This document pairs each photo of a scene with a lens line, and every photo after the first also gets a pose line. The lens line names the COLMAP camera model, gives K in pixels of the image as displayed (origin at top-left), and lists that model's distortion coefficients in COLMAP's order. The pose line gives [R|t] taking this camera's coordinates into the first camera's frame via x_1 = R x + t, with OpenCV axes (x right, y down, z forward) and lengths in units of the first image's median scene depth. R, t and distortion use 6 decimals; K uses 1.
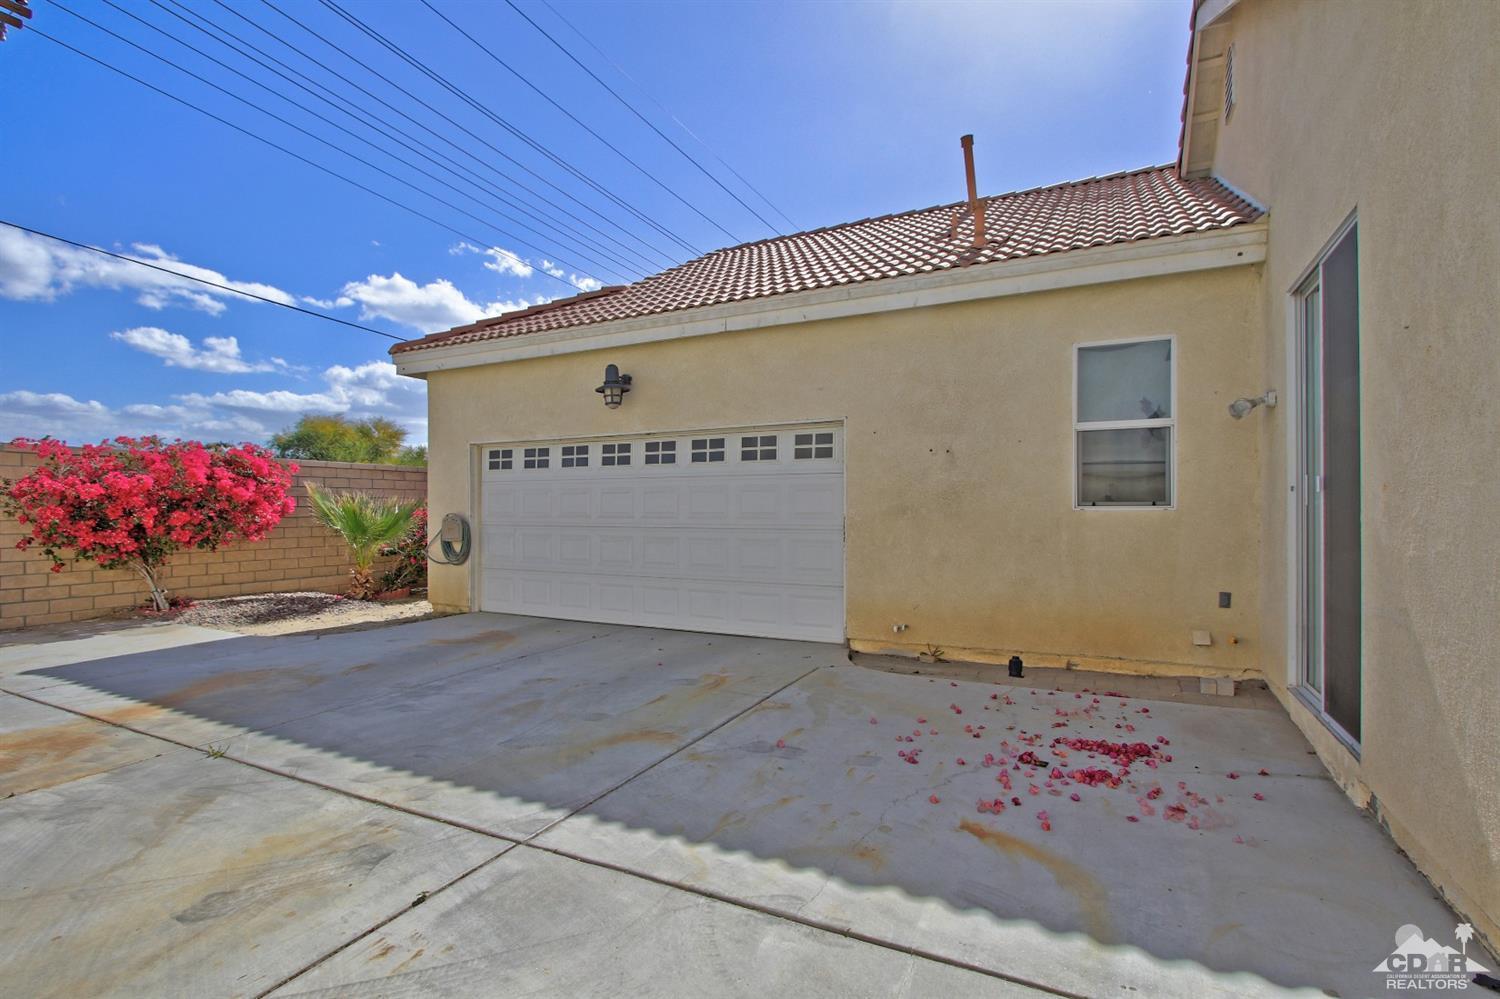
lens RADIAL K [[723.6, 0, 739.1], [0, 723.6, 506.0], [0, 0, 1]] dist [-0.016270, 0.005304]
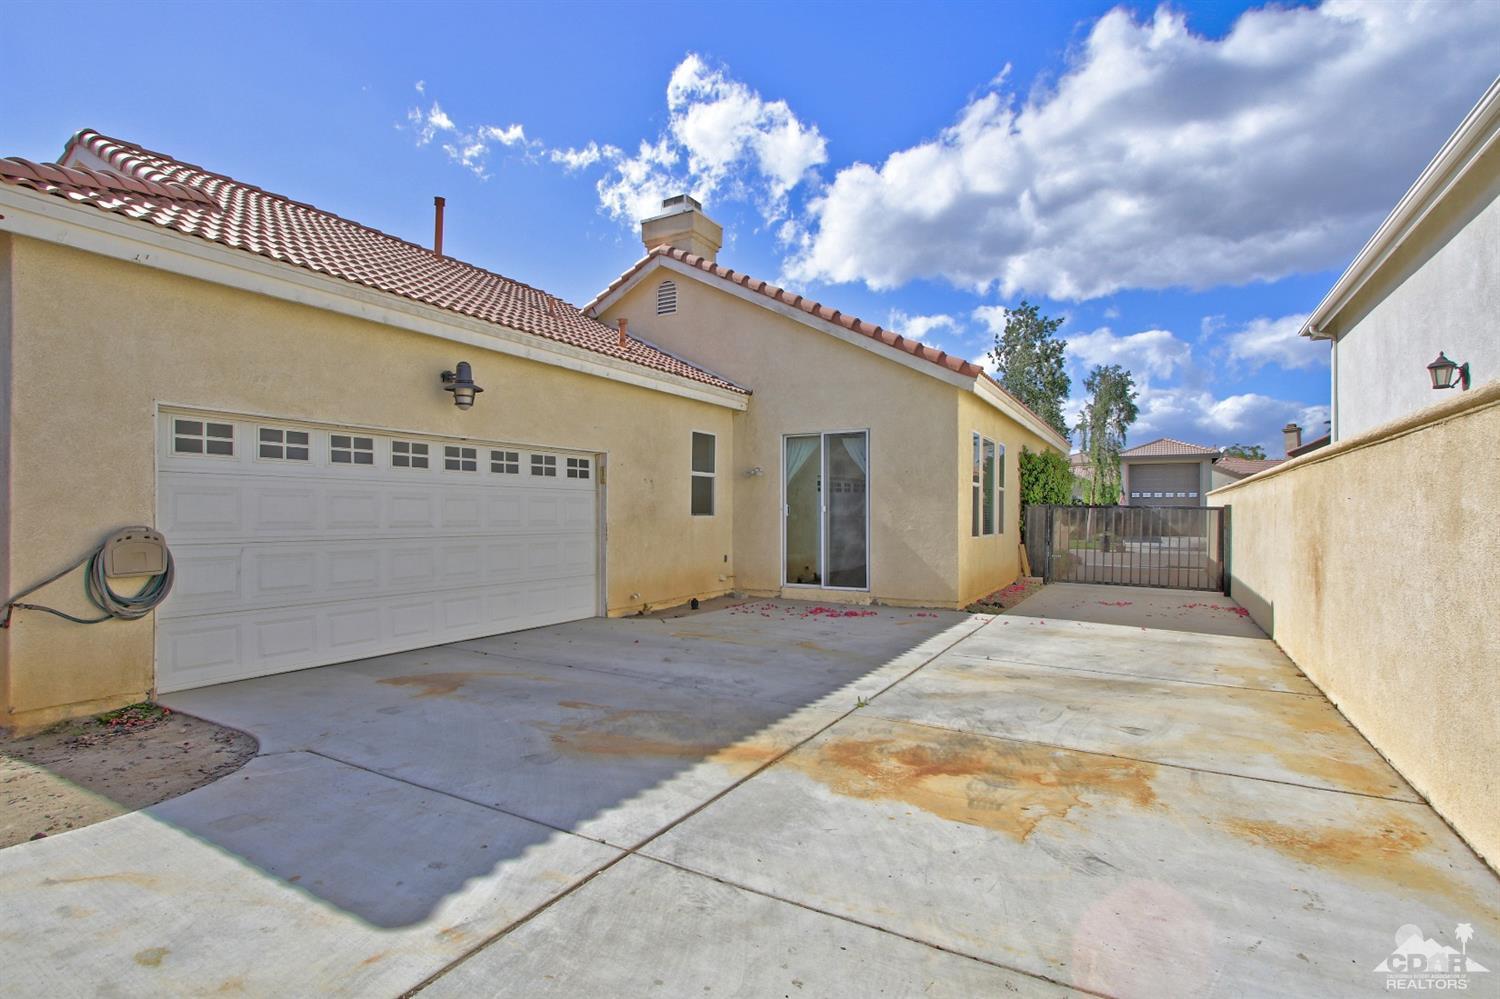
lens RADIAL K [[712.7, 0, 733.4], [0, 712.7, 510.2], [0, 0, 1]] dist [-0.016576, 0.001062]
pose [[0.054888, 0.008015, 0.998460, -1.885773], [-0.007111, 0.999946, -0.007636, -0.001660], [-0.998467, -0.006681, 0.054942, 1.069594]]
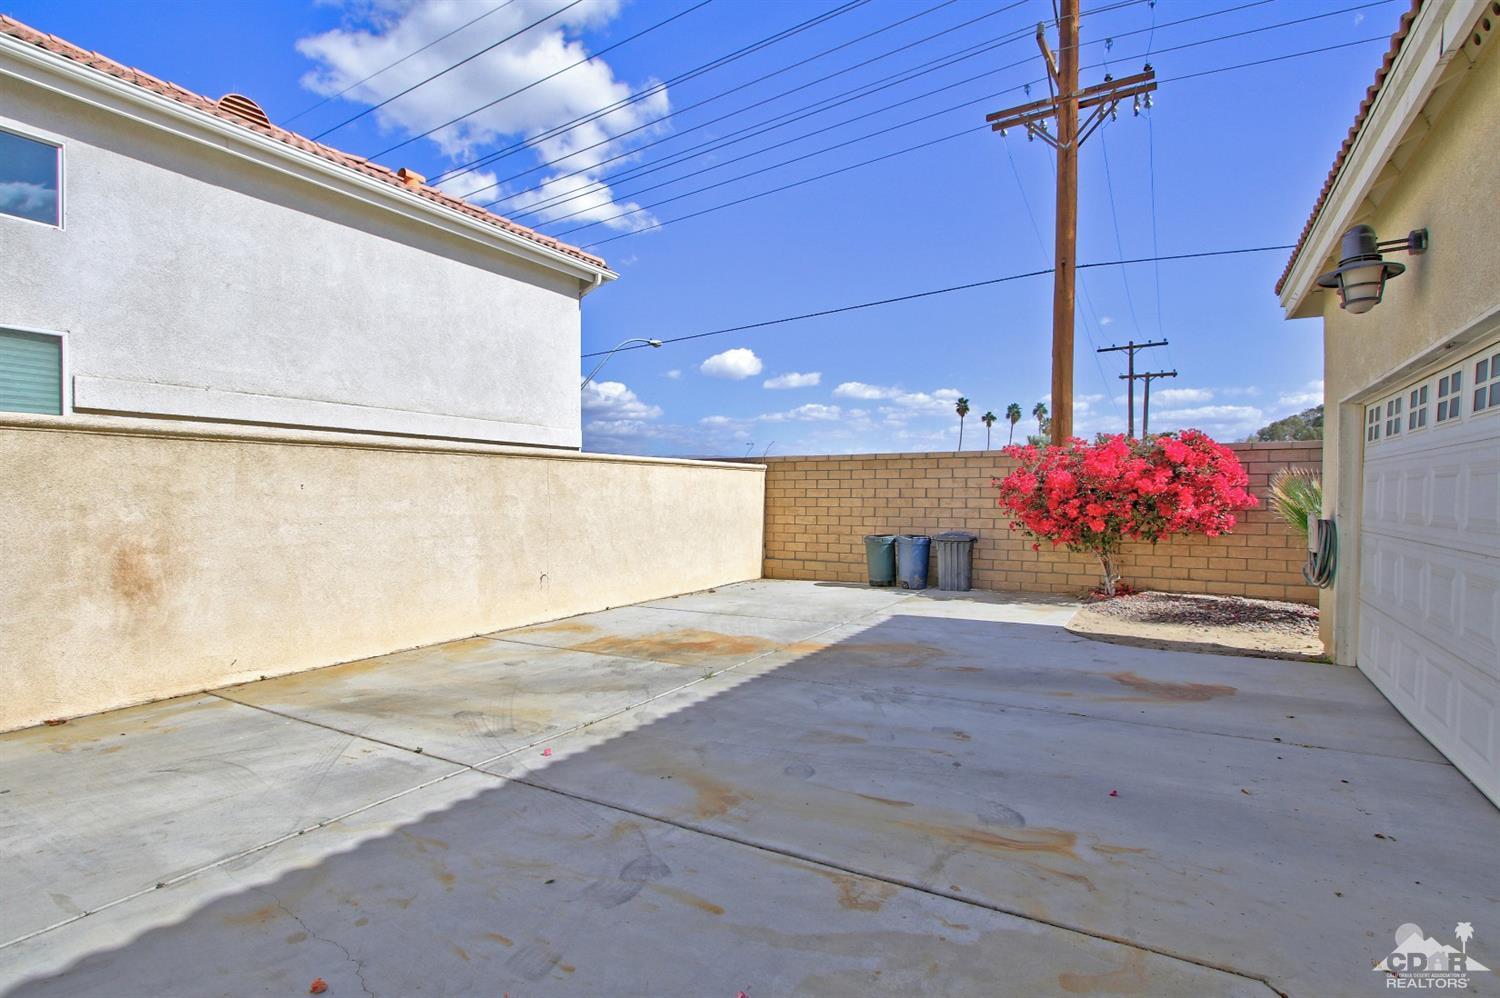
lens RADIAL K [[723.6, 0, 739.1], [0, 723.6, 505.5], [0, 0, 1]] dist [-0.016270, 0.005304]
pose [[-0.073090, 0.015644, -0.997203, 0.647444], [0.004856, 0.999871, 0.015330, -0.016712], [0.997314, -0.003722, -0.073157, 1.069686]]
